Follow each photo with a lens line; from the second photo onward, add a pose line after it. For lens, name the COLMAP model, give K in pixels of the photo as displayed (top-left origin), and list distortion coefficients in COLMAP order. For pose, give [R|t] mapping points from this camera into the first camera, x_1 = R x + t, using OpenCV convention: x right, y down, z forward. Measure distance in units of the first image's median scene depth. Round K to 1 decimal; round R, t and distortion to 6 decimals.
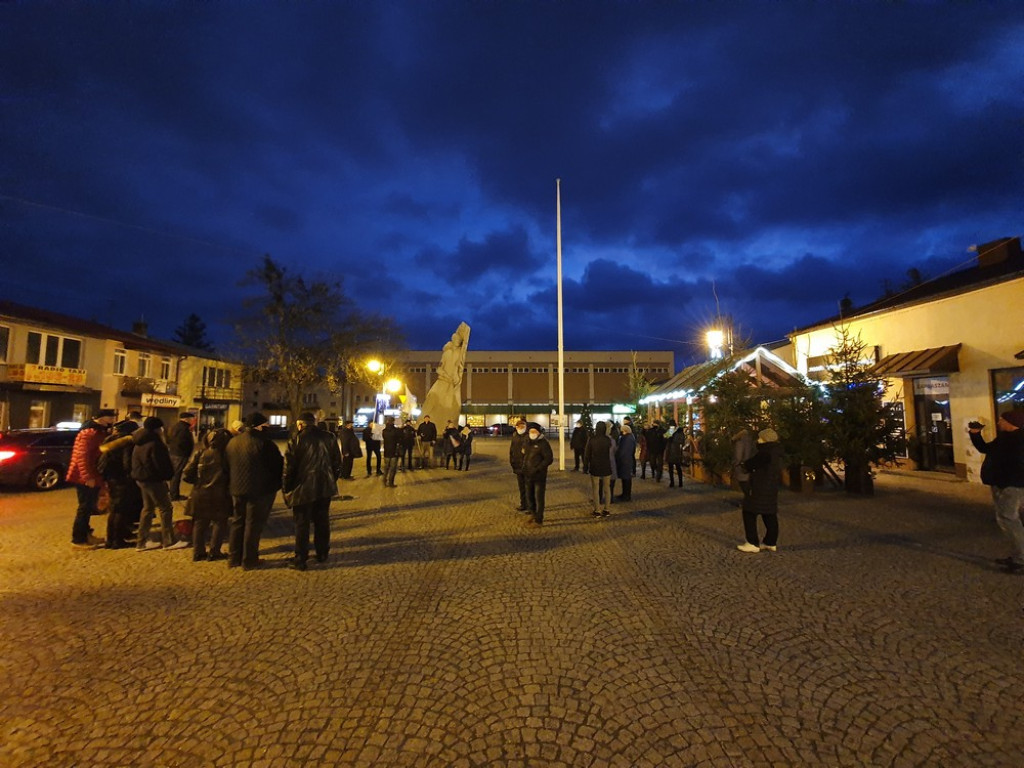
lens RADIAL K [[407.1, 0, 518.4], [0, 407.1, 385.1], [0, 0, 1]] dist [0.001500, -0.011575]
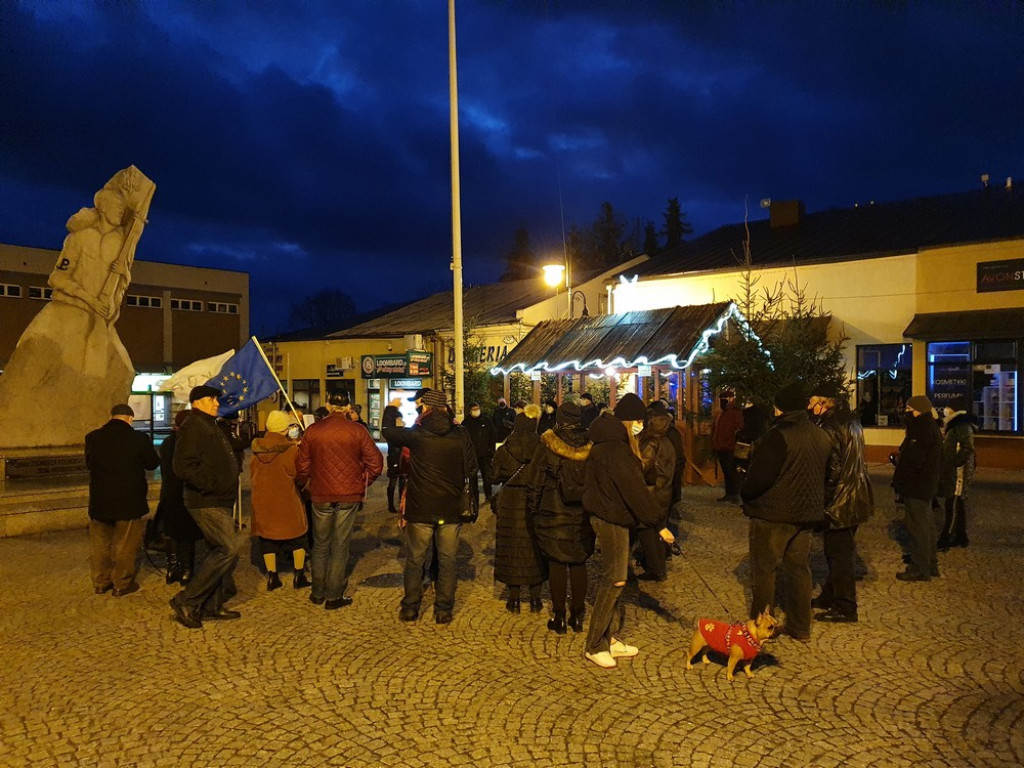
lens RADIAL K [[800.4, 0, 512.6], [0, 800.4, 401.0], [0, 0, 1]] dist [0.021588, -0.007864]
pose [[0.671147, -0.009019, 0.741270, -0.352843], [-0.048443, 0.997255, 0.055993, 0.011715], [-0.739740, -0.073489, 0.668868, 0.122522]]
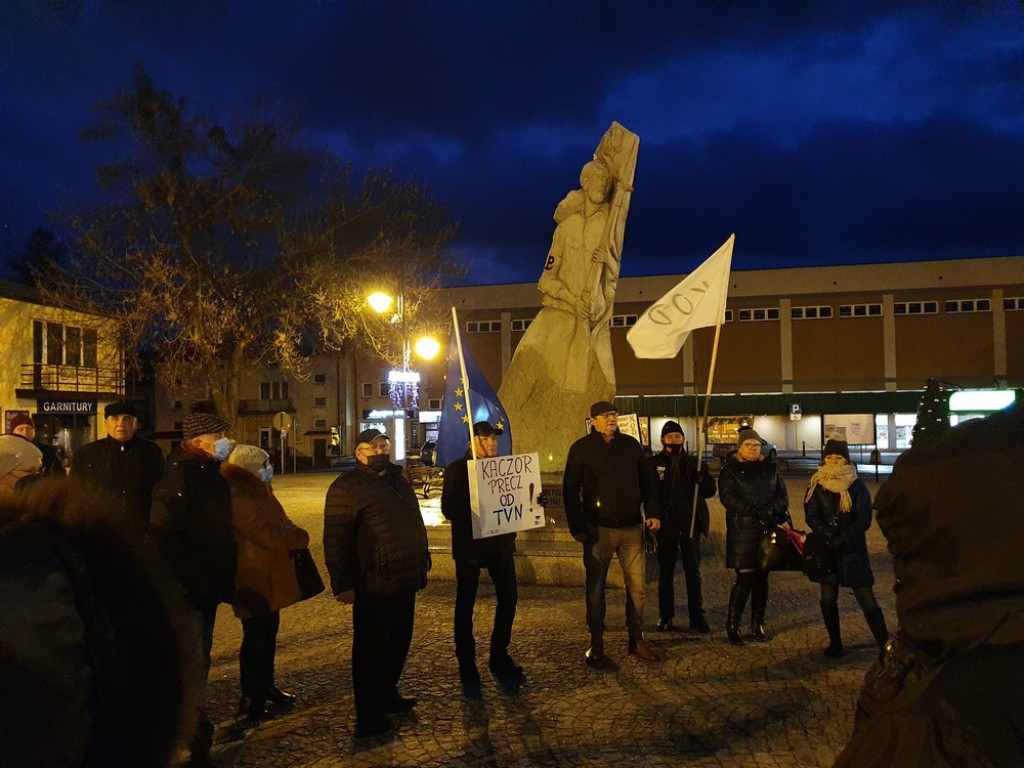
lens RADIAL K [[784.6, 0, 495.2], [0, 784.6, 413.6], [0, 0, 1]] dist [0.028316, -0.006416]
pose [[0.973206, -0.014736, -0.229461, -0.065302], [0.028816, 0.997893, 0.058133, 0.025528], [0.228121, -0.063188, 0.971580, 0.268462]]
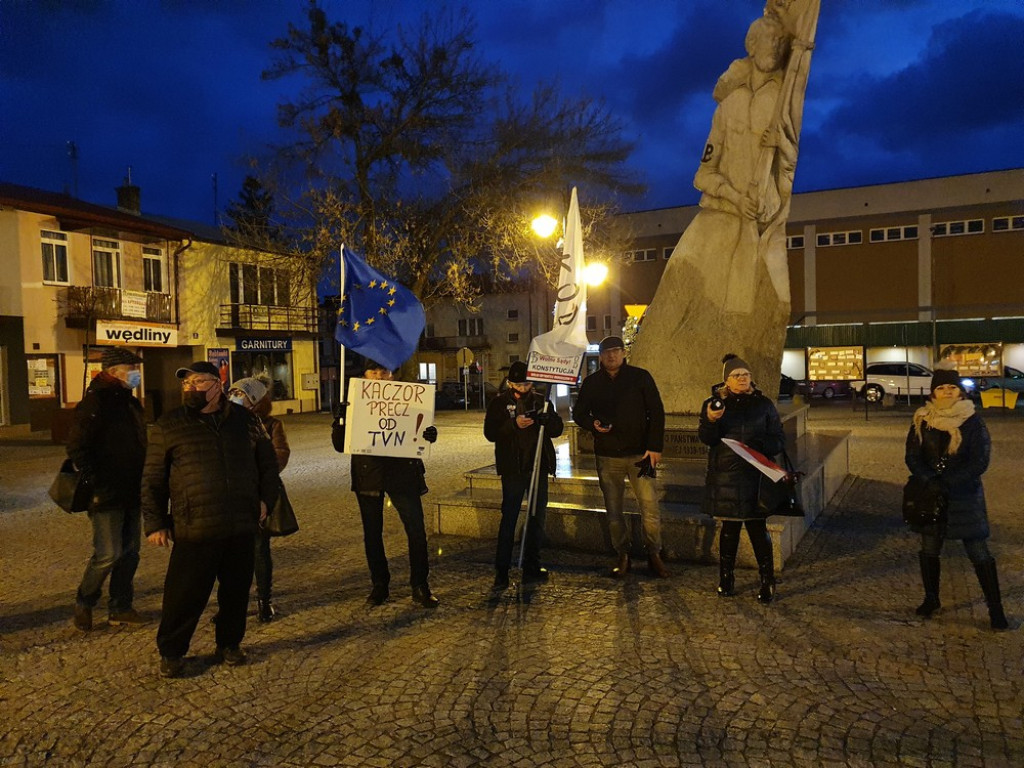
lens RADIAL K [[790.5, 0, 505.2], [0, 790.5, 390.8], [0, 0, 1]] dist [0.001561, 0.000727]
pose [[0.883910, -0.002940, -0.467647, -0.047919], [0.056445, 0.993340, 0.100443, 0.033799], [0.464237, -0.115179, 0.878190, 0.346144]]
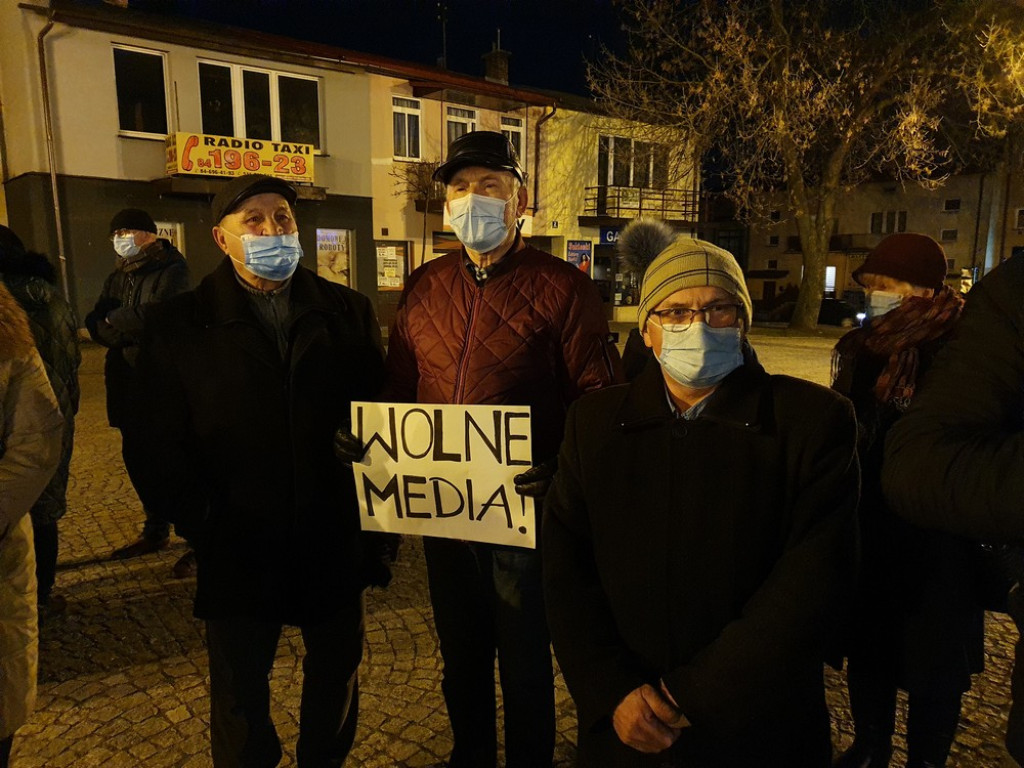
lens RADIAL K [[800.4, 0, 512.6], [0, 800.4, 401.0], [0, 0, 1]] dist [0.021588, -0.007864]
pose [[0.592113, 0.136776, -0.794162, -0.178984], [0.050984, 0.977158, 0.206306, 0.049044], [0.804240, -0.162646, 0.571615, 0.492123]]
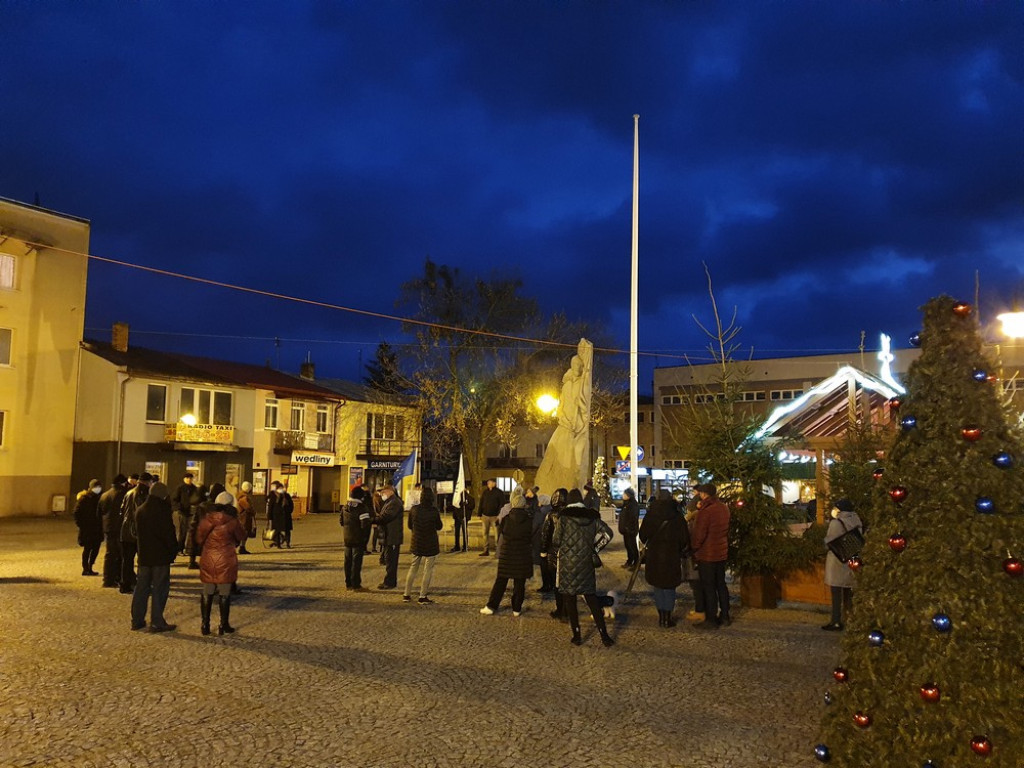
lens RADIAL K [[792.0, 0, 538.4], [0, 792.0, 395.9], [0, 0, 1]] dist [0.018010, -0.009292]
pose [[0.828796, -0.048246, -0.557467, 0.382430], [0.030779, 0.998698, -0.040673, -0.008357], [0.558704, 0.016551, 0.829202, -0.078228]]
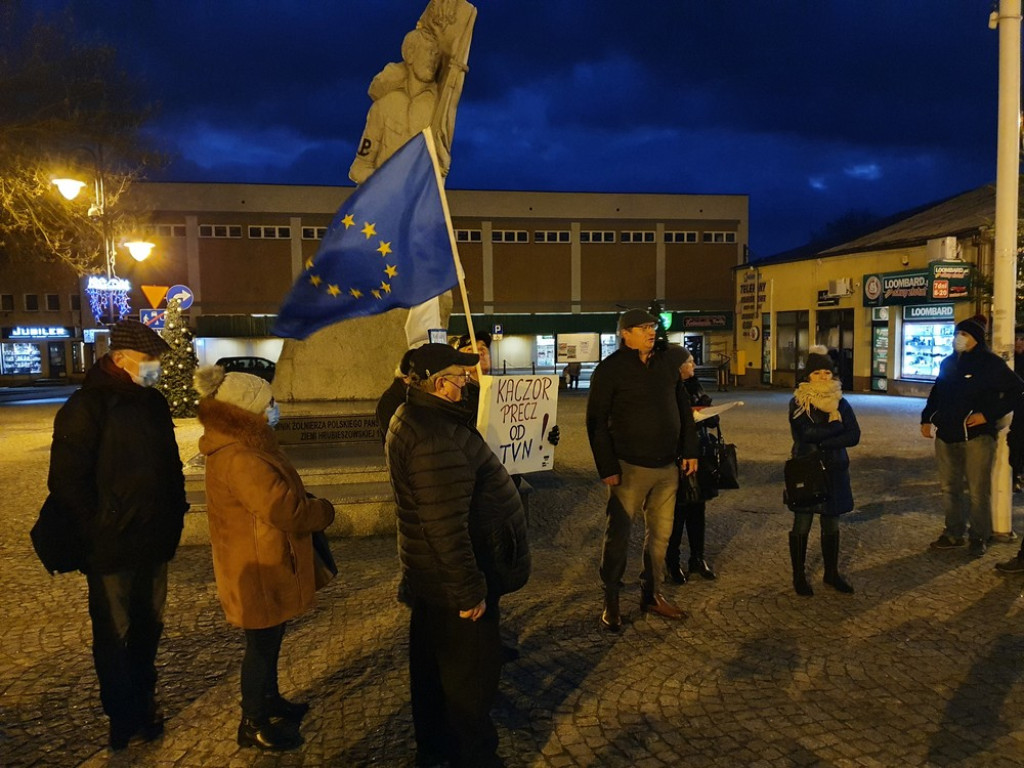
lens RADIAL K [[793.2, 0, 506.6], [0, 793.2, 394.4], [0, 0, 1]] dist [0.007733, 0.002686]
pose [[0.981821, -0.026846, 0.187903, -0.150162], [0.000211, 0.990101, 0.140354, 0.030298], [-0.189811, -0.137763, 0.972108, 0.322807]]
